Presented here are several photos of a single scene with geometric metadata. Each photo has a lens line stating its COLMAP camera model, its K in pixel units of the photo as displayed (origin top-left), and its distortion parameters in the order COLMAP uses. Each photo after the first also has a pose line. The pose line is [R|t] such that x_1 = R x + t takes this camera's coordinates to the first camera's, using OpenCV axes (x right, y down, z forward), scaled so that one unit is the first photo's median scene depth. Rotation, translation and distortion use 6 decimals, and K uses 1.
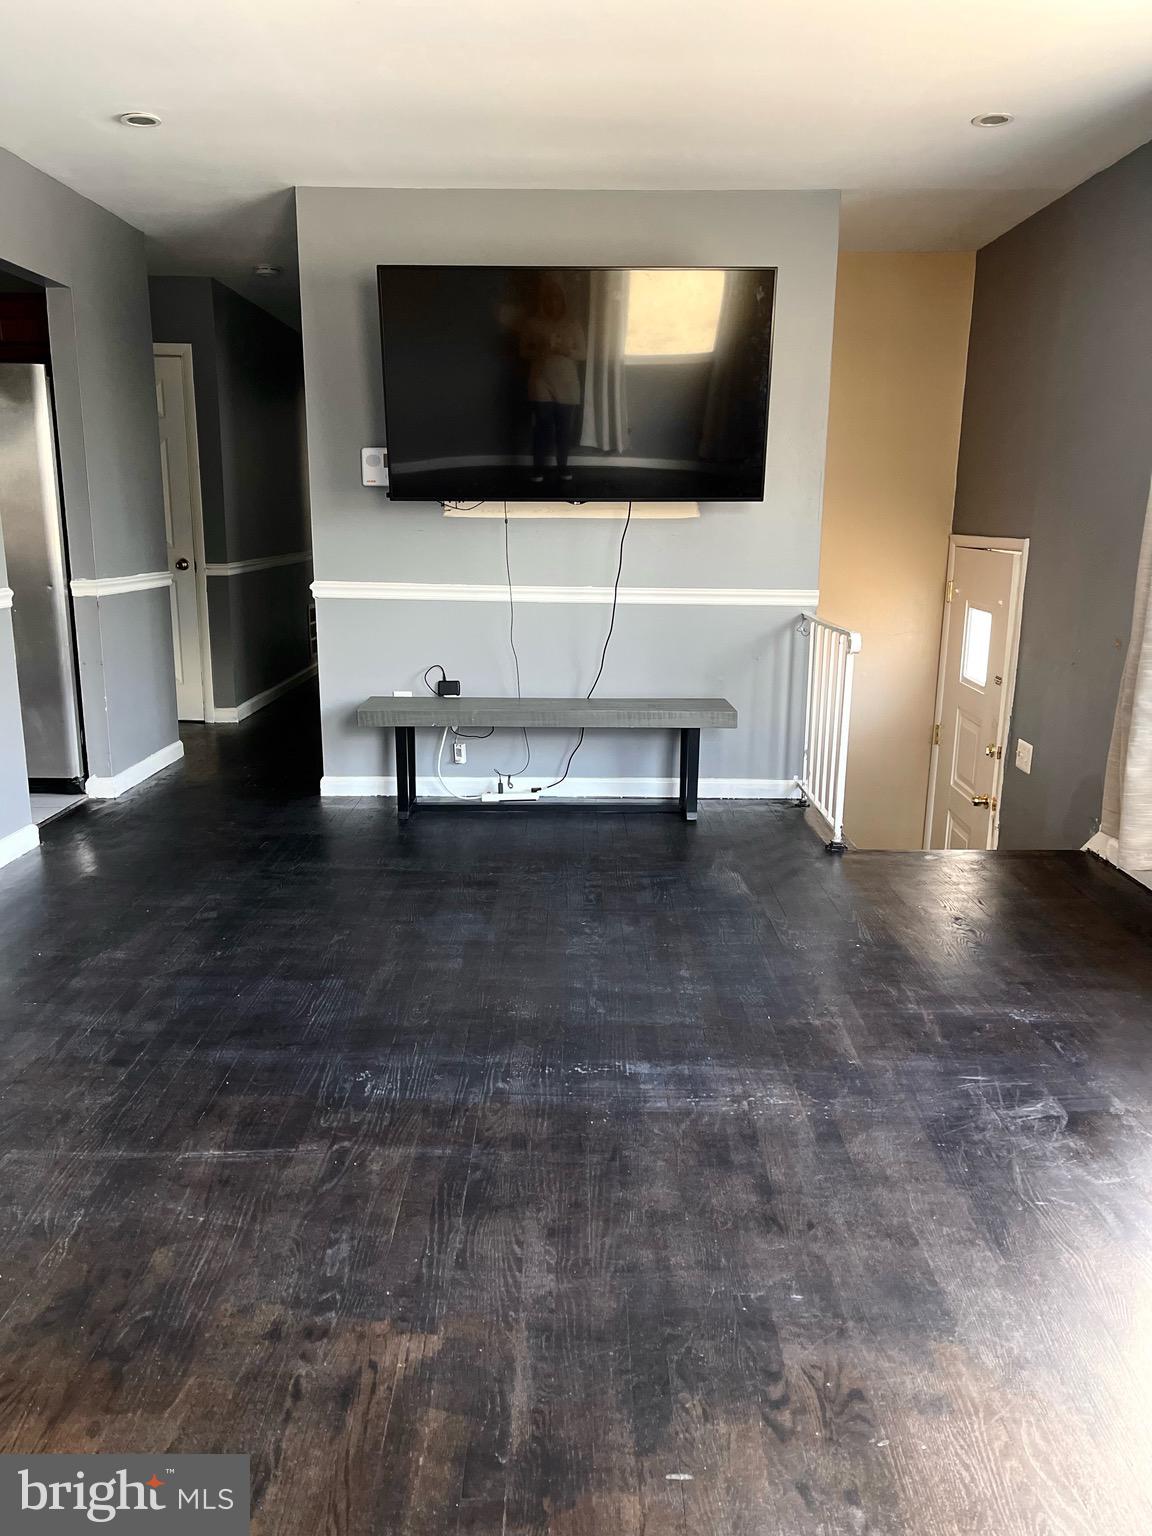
lens RADIAL K [[1166.5, 0, 573.8], [0, 1166.5, 783.2], [0, 0, 1]] dist [0.049293, -0.040682]
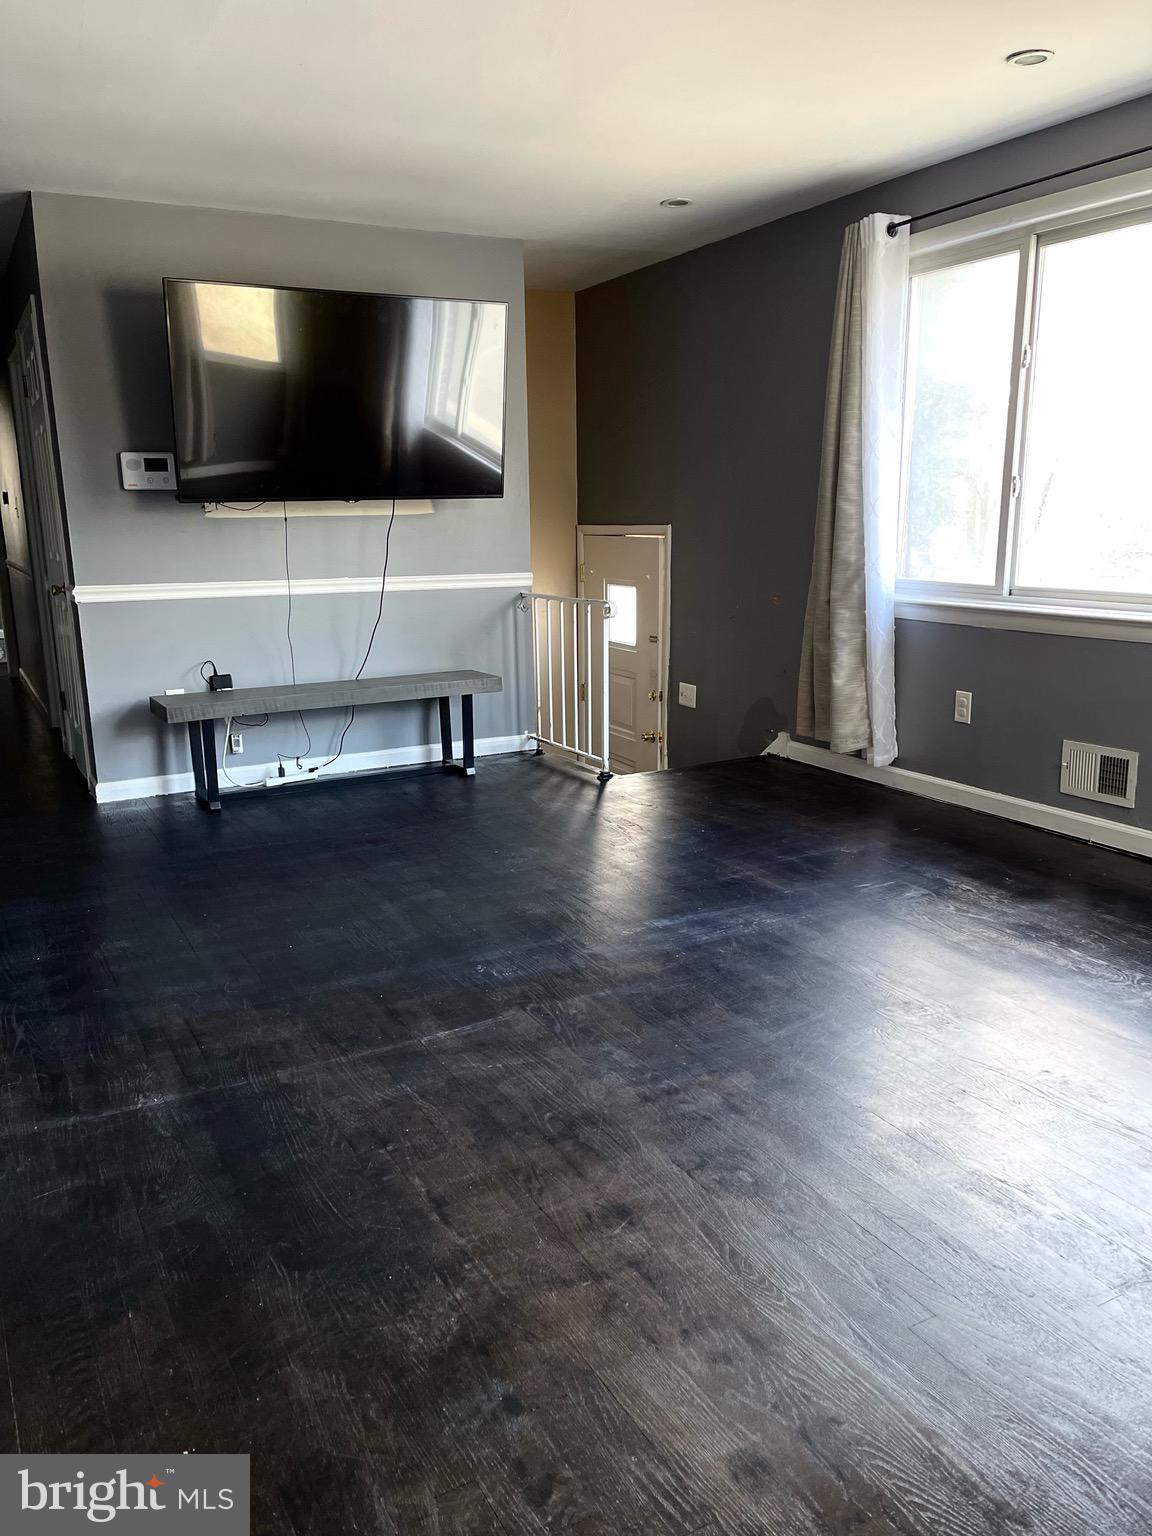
lens RADIAL K [[1166.5, 0, 566.9], [0, 1166.5, 771.3], [0, 0, 1]] dist [0.049293, -0.040682]
pose [[0.879575, -0.125840, 0.458816, -0.332842], [0.132648, 0.991009, 0.017513, 0.020062], [-0.456894, 0.045457, 0.888359, -0.065453]]
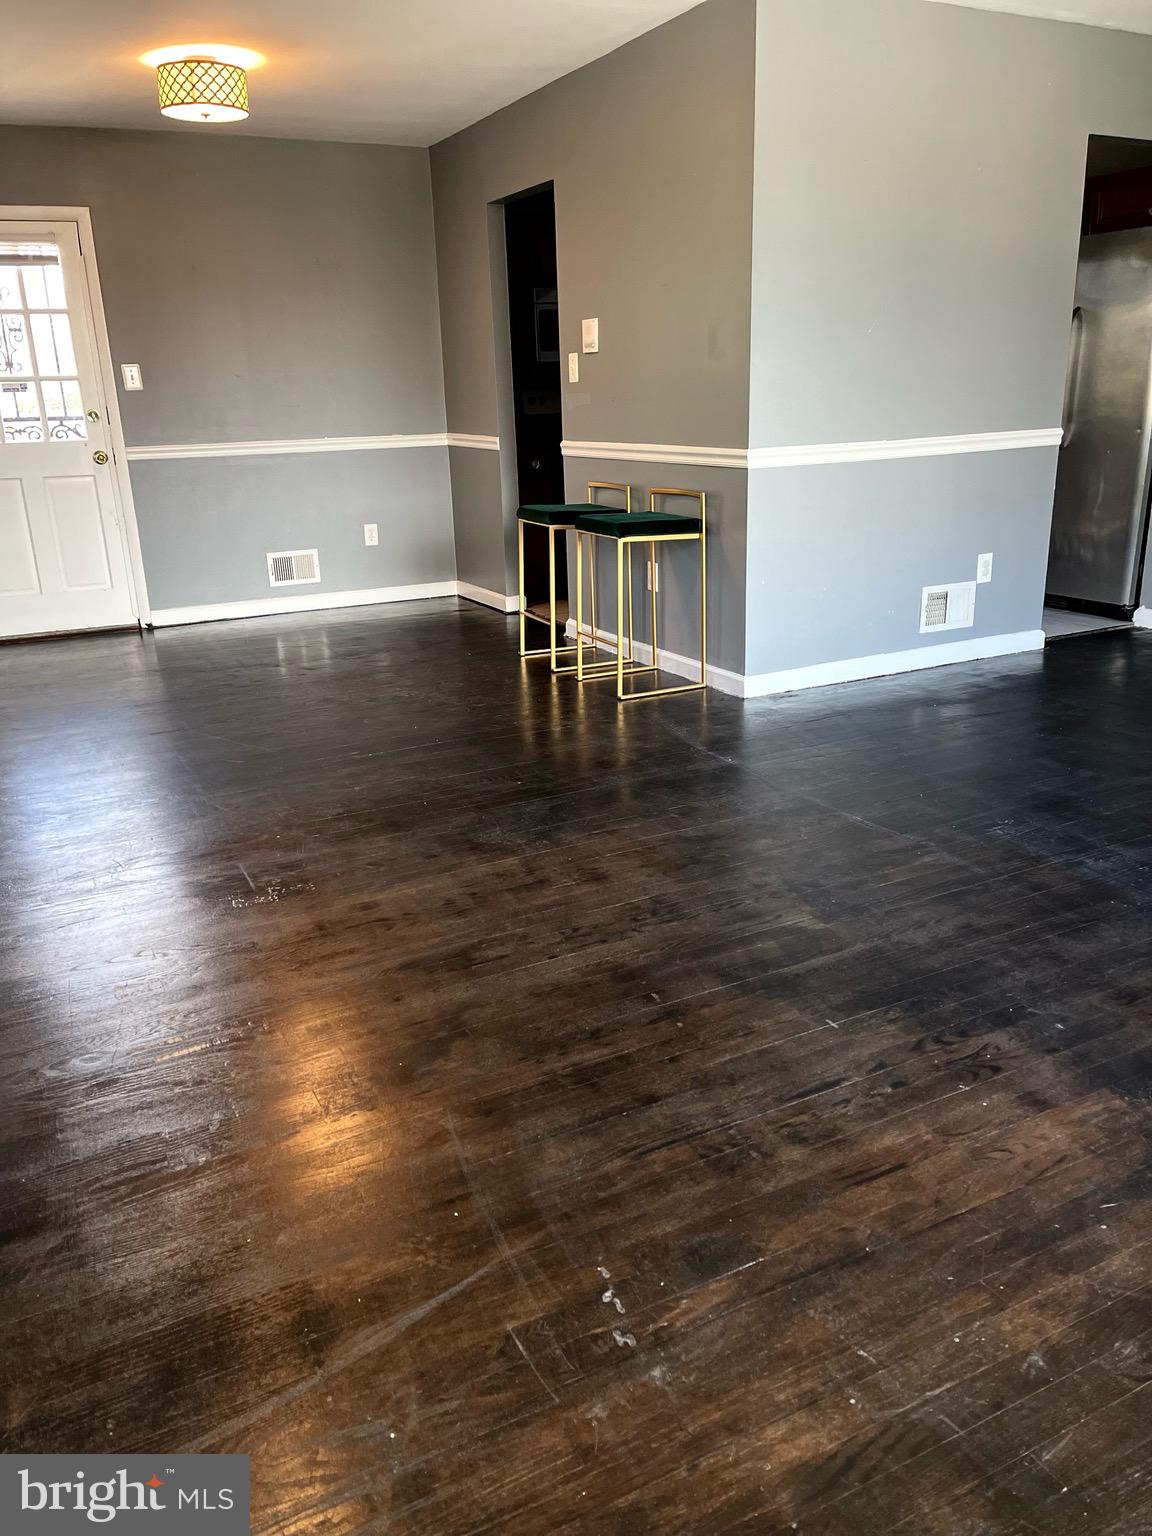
lens RADIAL K [[1166.5, 0, 583.0], [0, 1166.5, 770.2], [0, 0, 1]] dist [0.049293, -0.040682]
pose [[0.457846, 0.248467, -0.853605, 0.350604], [-0.165142, 0.967210, 0.192958, 0.016578], [0.873559, 0.052621, 0.483866, 0.002461]]
